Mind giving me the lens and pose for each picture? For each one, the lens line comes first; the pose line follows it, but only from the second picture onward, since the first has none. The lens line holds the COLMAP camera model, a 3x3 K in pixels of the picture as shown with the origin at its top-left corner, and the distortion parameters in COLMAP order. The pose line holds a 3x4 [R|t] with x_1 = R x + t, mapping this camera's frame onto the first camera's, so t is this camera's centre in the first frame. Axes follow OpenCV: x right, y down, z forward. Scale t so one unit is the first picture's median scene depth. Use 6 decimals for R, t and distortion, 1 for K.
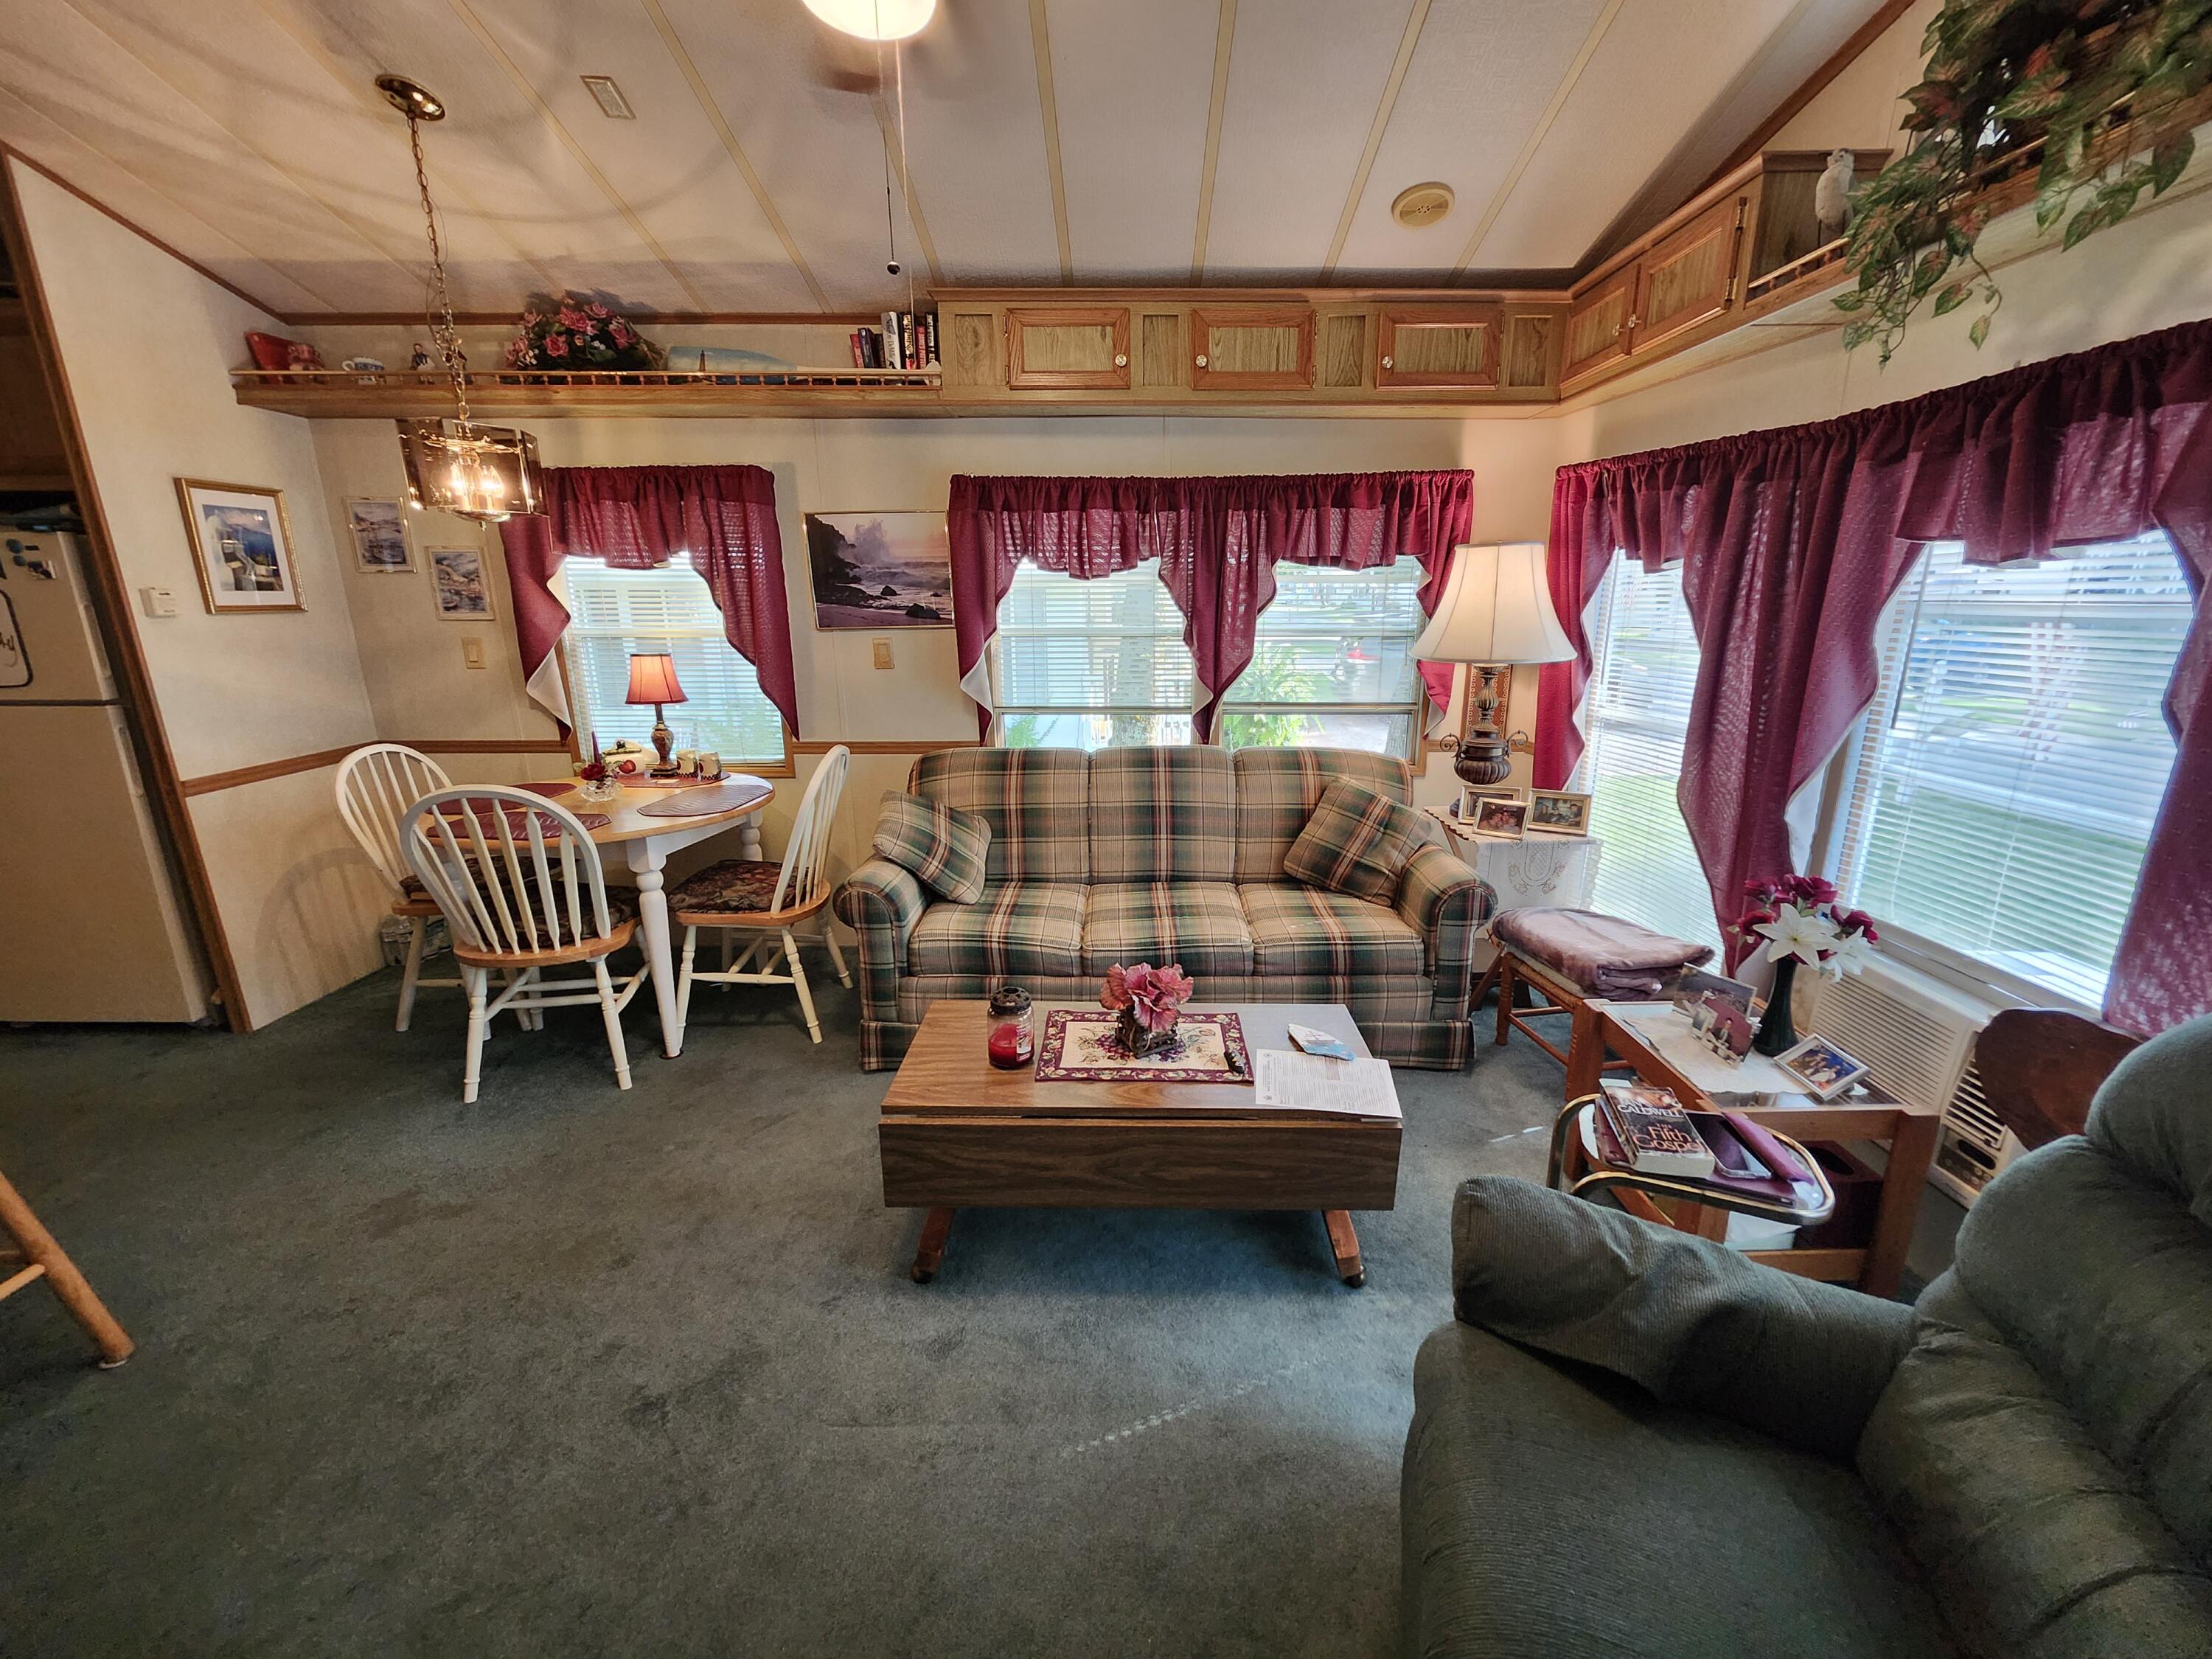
lens RADIAL K [[882.7, 0, 1106.0], [0, 882.7, 829.5], [0, 0, 1]] dist [-0.007475, -0.000034]
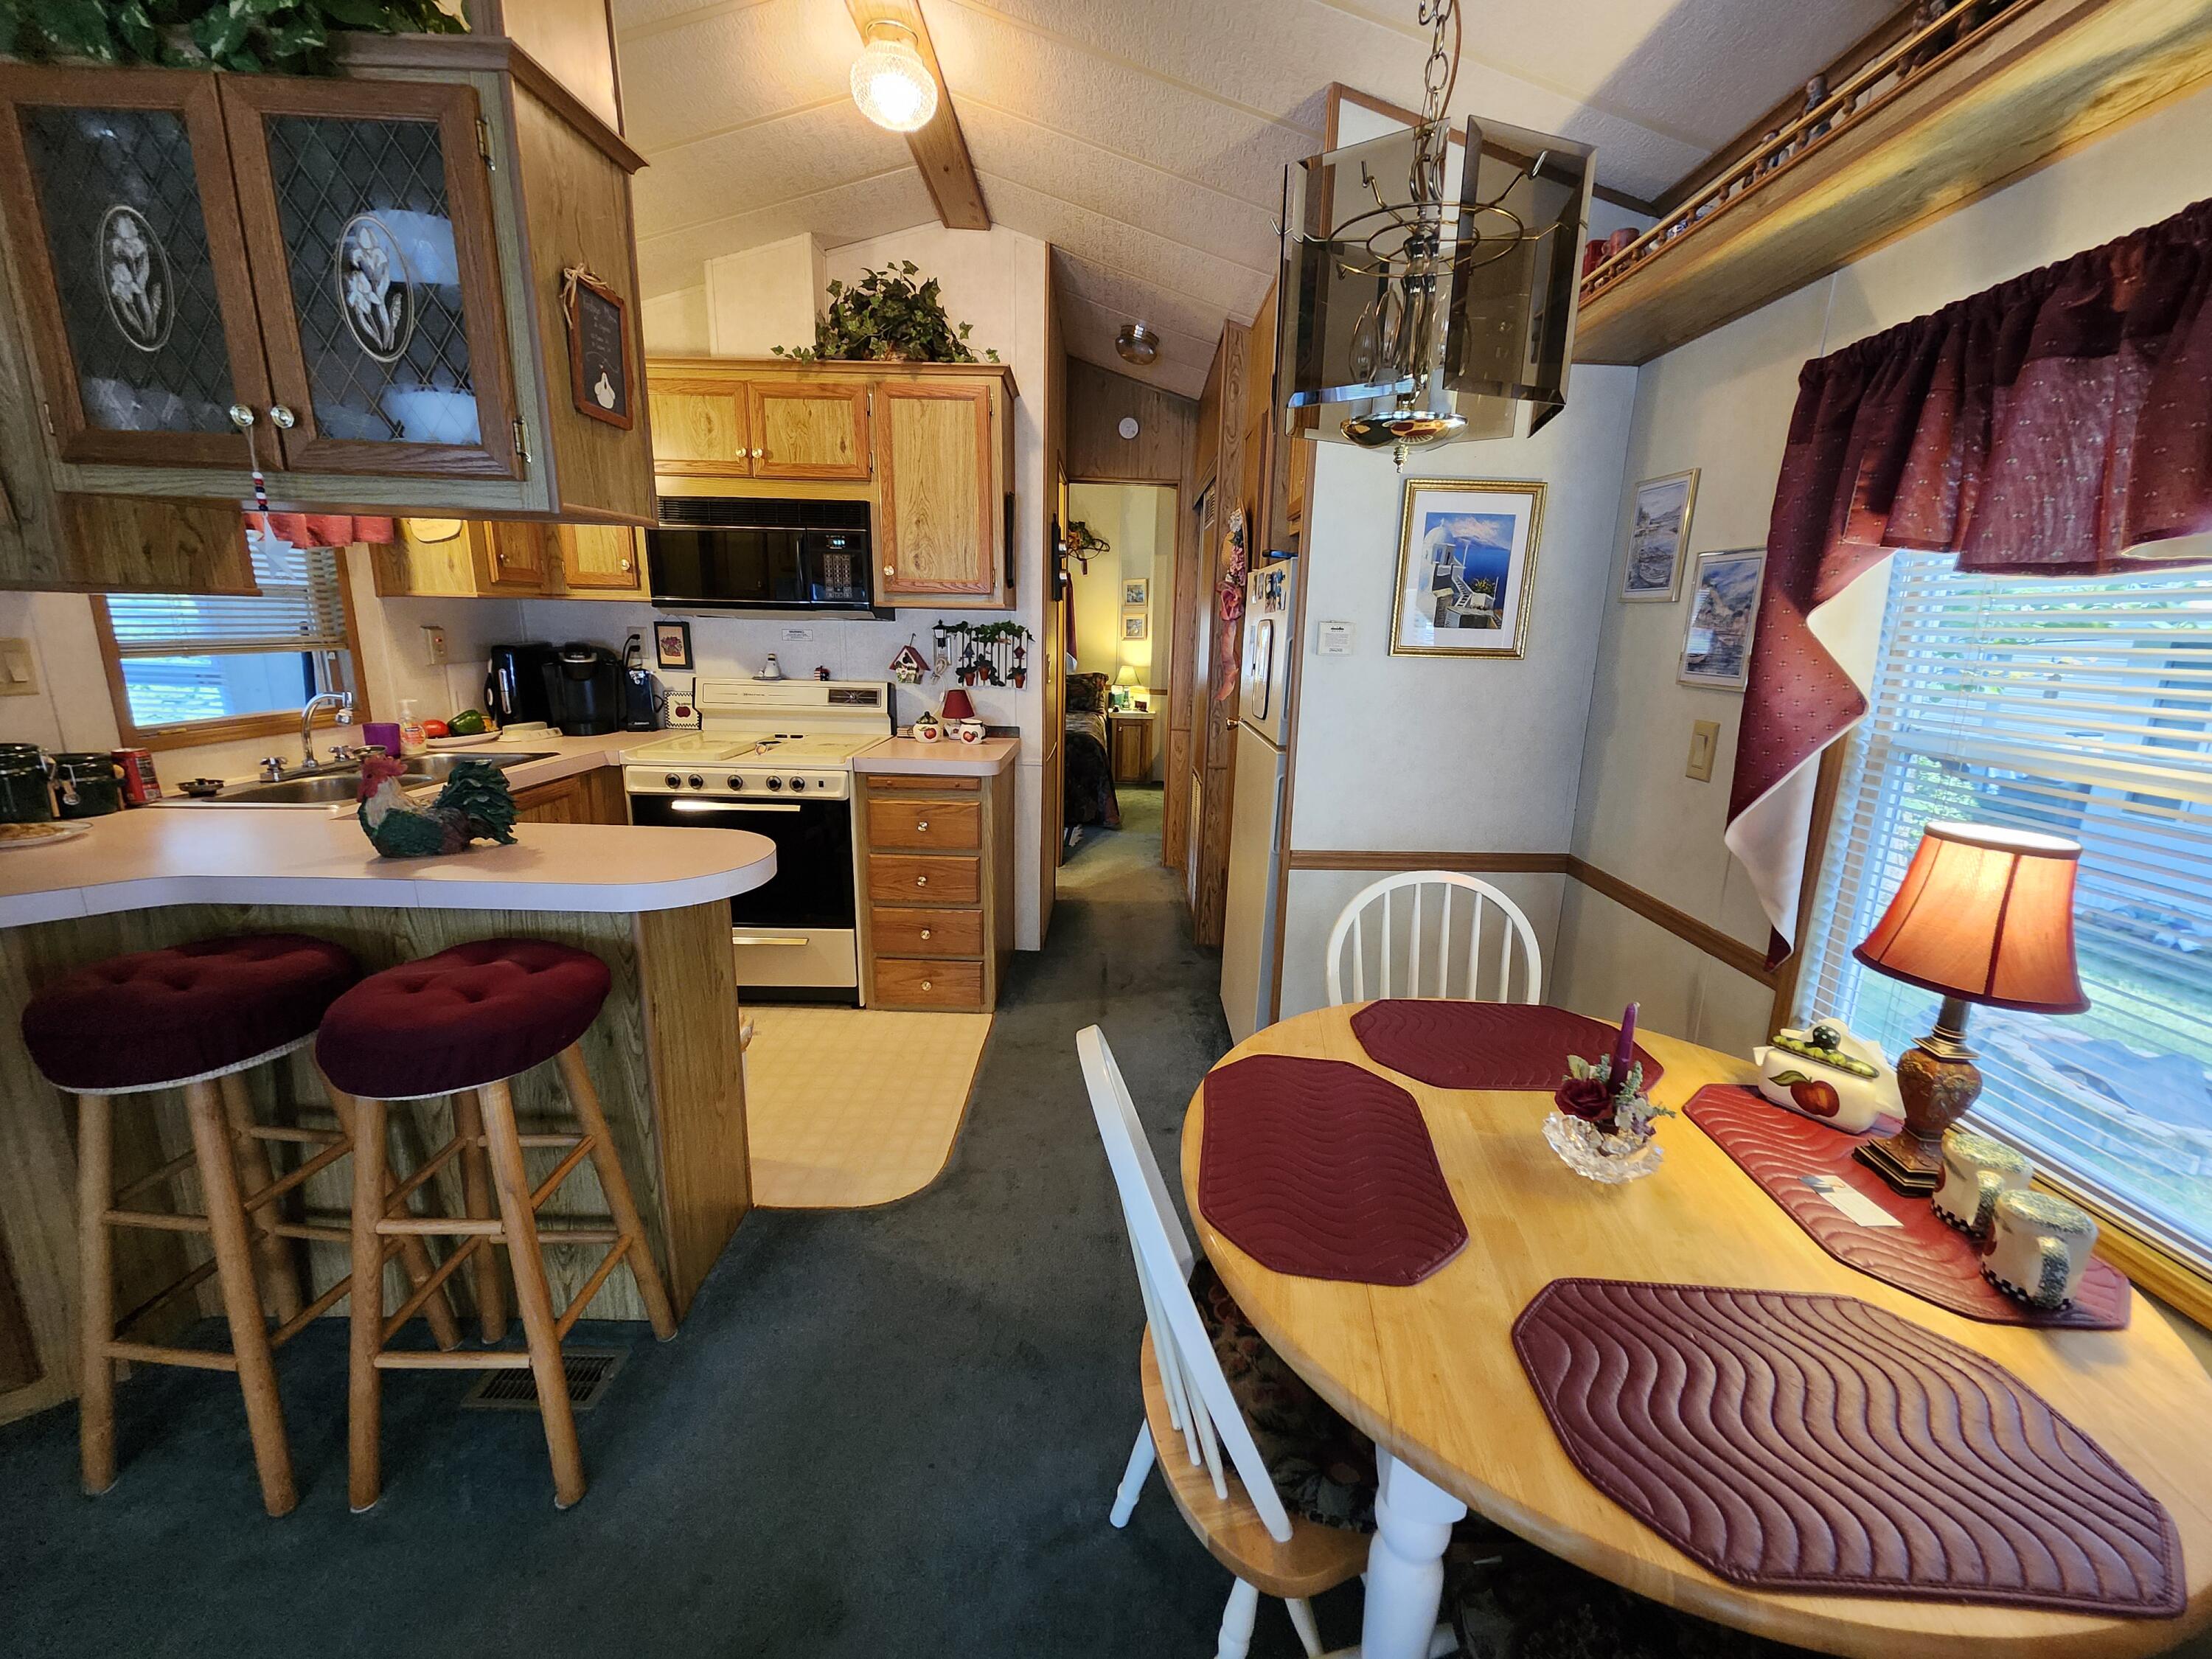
lens RADIAL K [[882.7, 0, 1106.0], [0, 882.7, 829.5], [0, 0, 1]] dist [-0.007475, -0.000034]
pose [[0.013111, 0.228884, -0.973365, -0.227674], [-0.280753, 0.935133, 0.216112, -0.194457], [0.959691, 0.270442, 0.076521, 0.717357]]
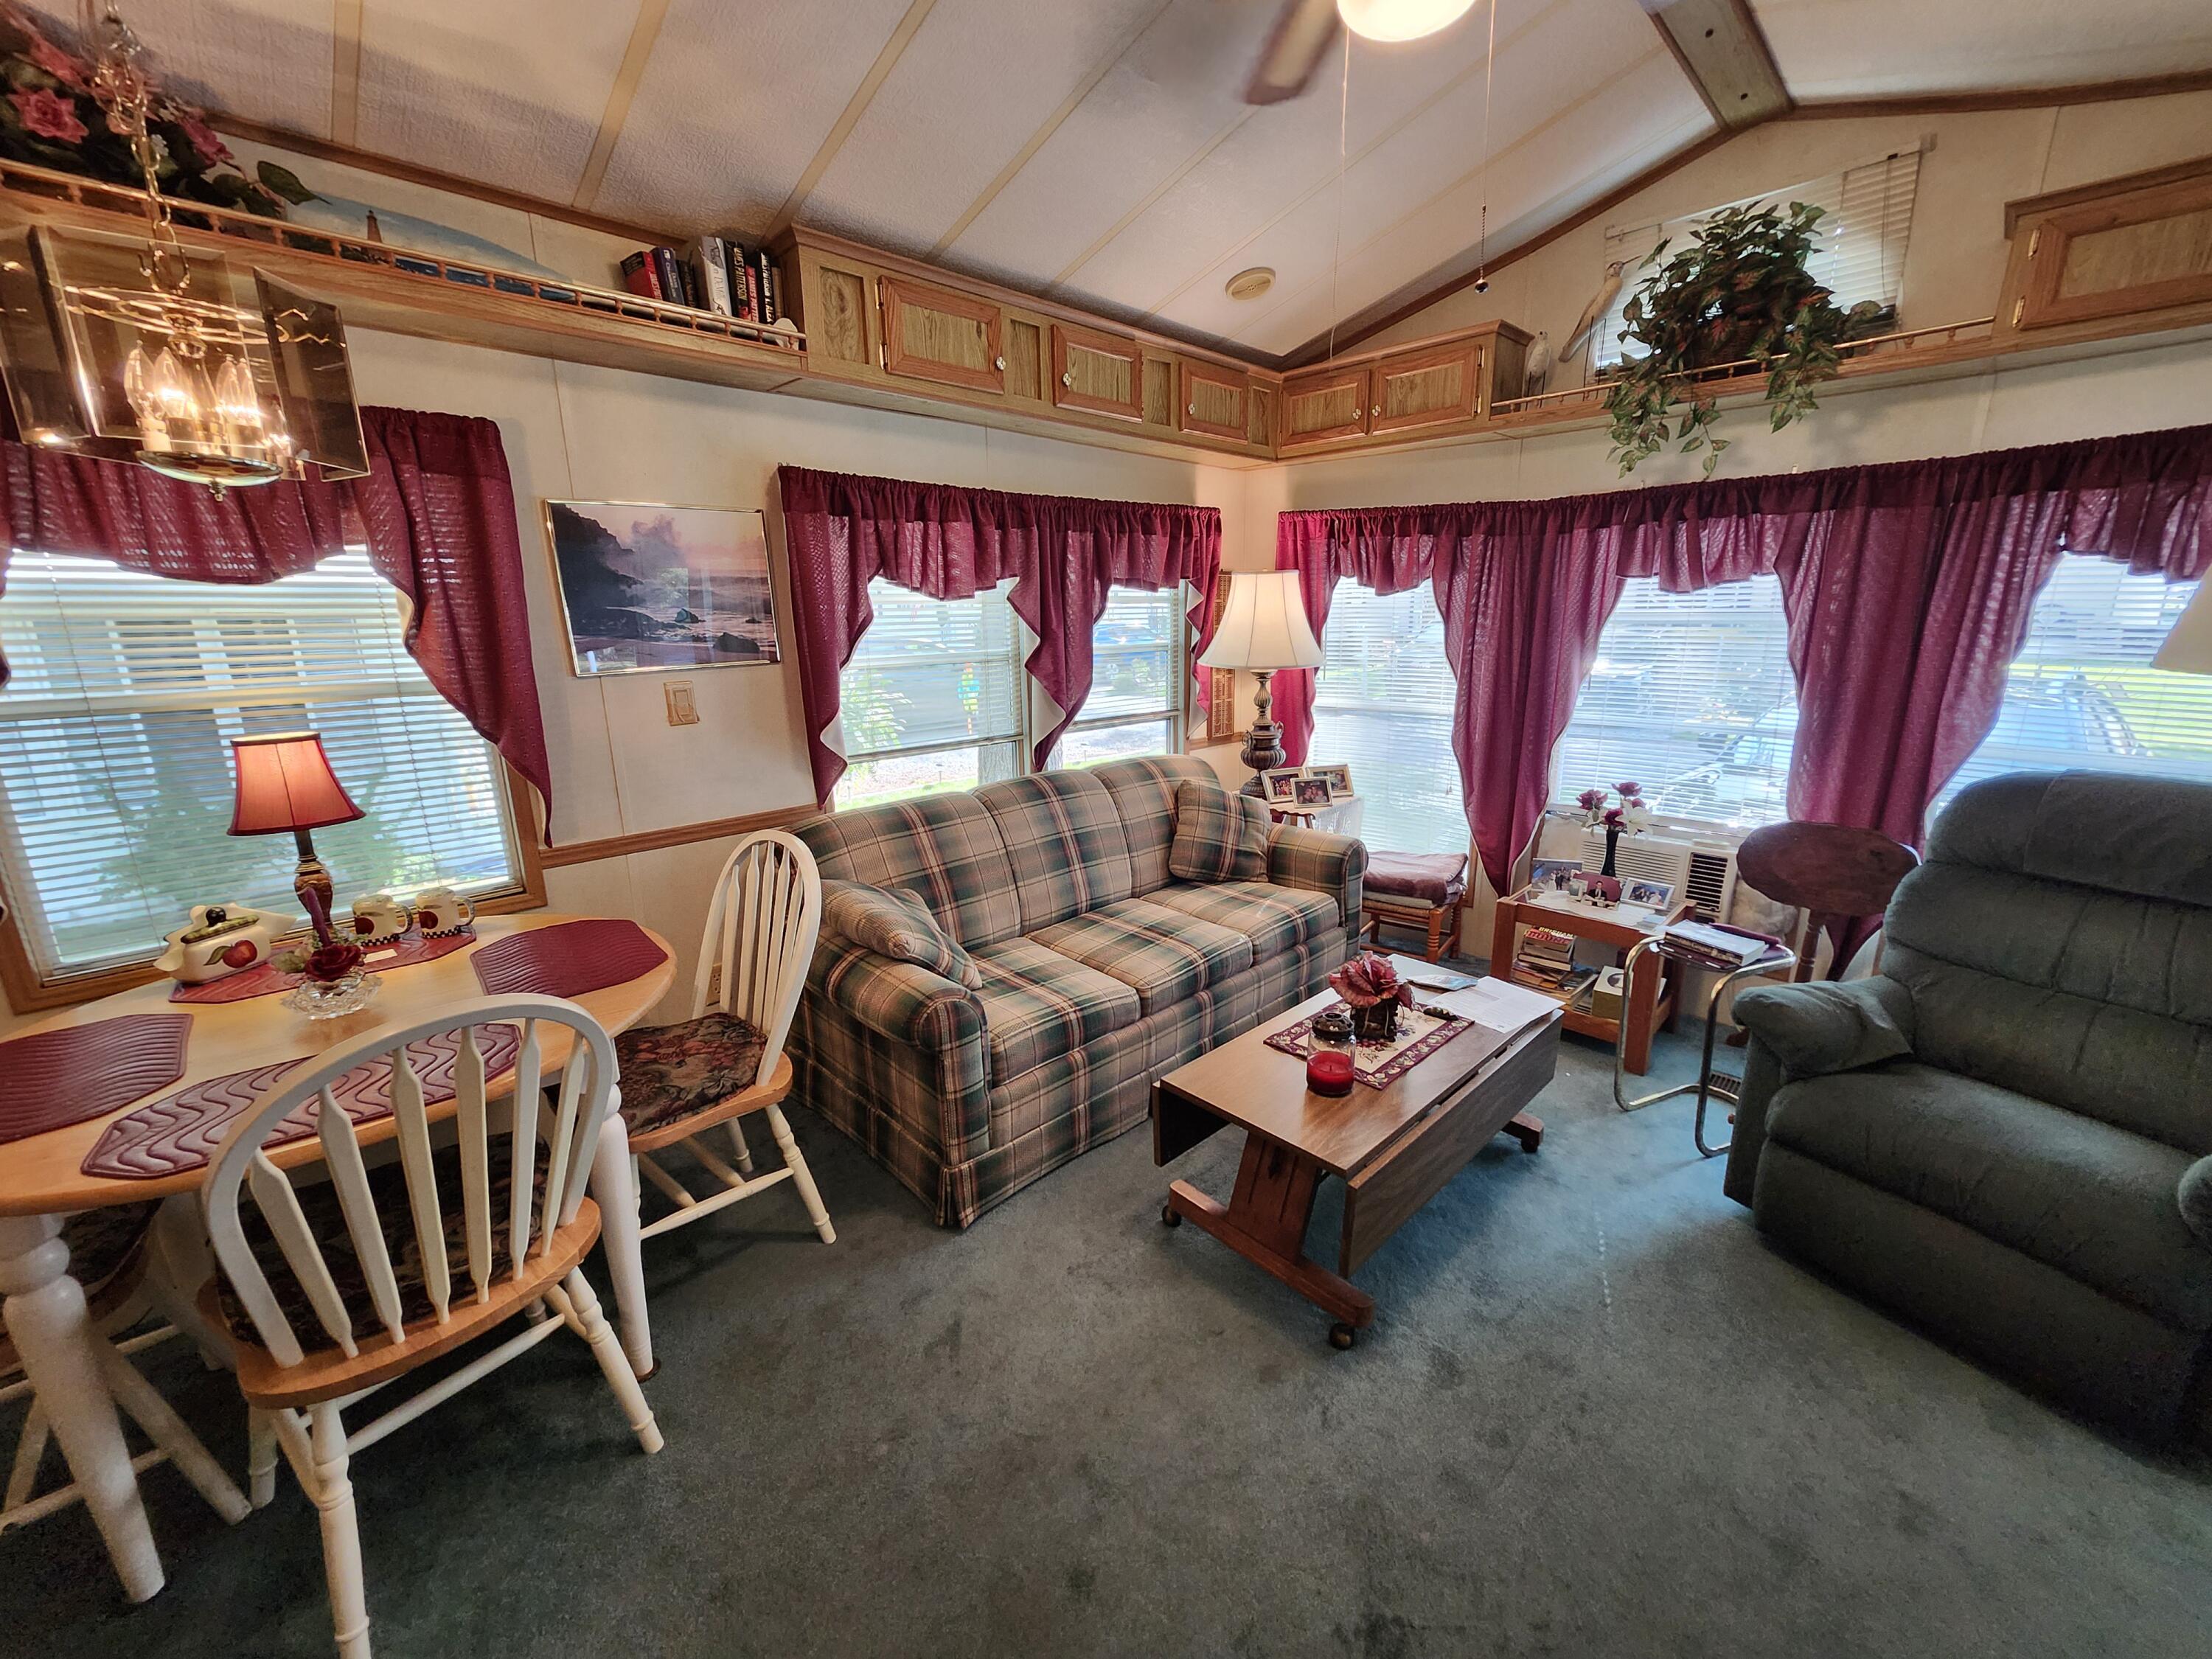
lens RADIAL K [[913.6, 0, 1106.0], [0, 913.6, 829.5], [0, 0, 1]] dist [-0.000952, -0.000509]
pose [[0.692615, -0.175500, 0.699631, -0.615063], [0.194556, 0.979454, 0.053088, -0.080273], [-0.694573, 0.099348, 0.712529, 0.272995]]
